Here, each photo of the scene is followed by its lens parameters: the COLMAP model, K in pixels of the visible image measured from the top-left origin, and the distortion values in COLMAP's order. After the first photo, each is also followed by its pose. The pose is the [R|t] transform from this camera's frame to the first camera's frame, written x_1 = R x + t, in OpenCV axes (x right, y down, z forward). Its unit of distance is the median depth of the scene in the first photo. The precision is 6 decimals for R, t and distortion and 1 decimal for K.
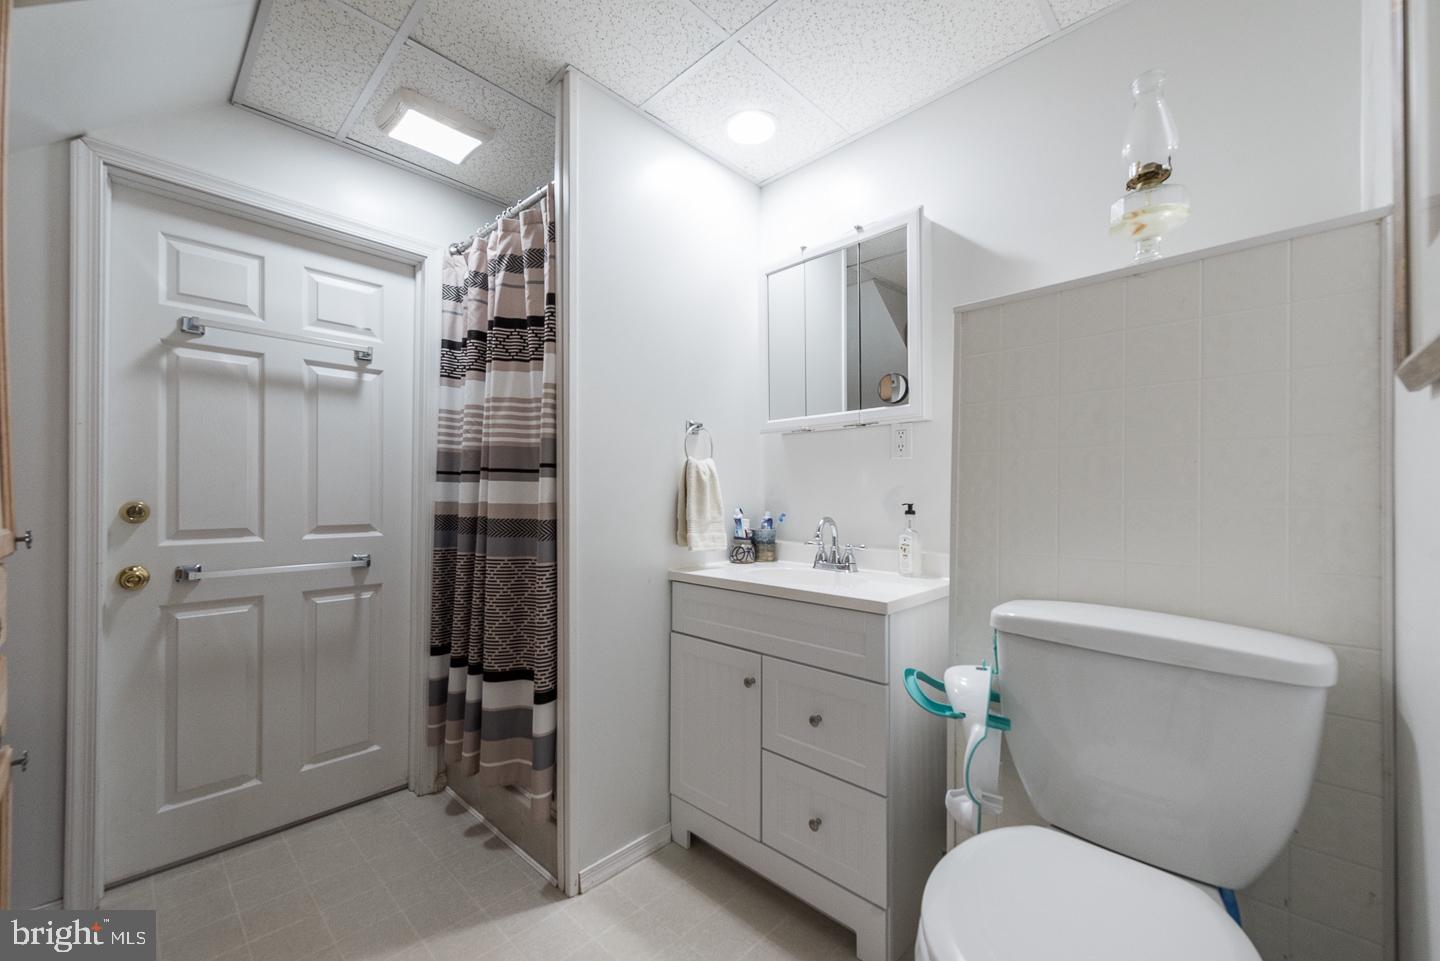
lens RADIAL K [[571.9, 0, 718.9], [0, 571.9, 485.7], [0, 0, 1]] dist [0.010312, -0.001301]
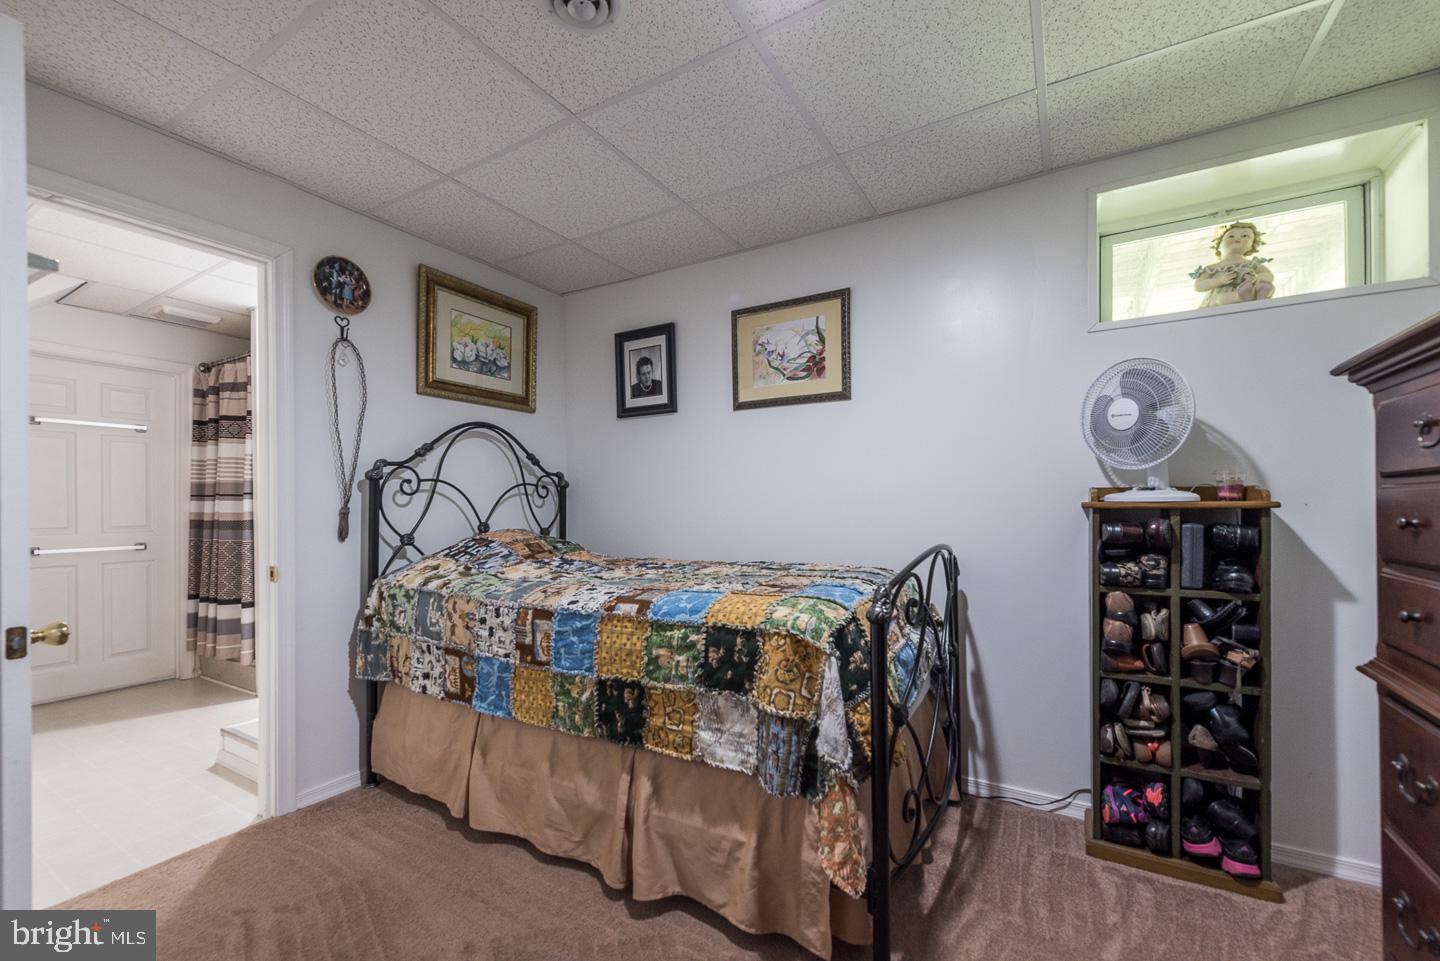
lens RADIAL K [[594.5, 0, 721.8], [0, 594.5, 505.2], [0, 0, 1]] dist [-0.000663, -0.000007]
pose [[0.974762, -0.005160, 0.223185, 0.741409], [0.003185, 0.999953, 0.009208, -0.005816], [-0.223222, -0.008264, 0.974733, -1.227754]]
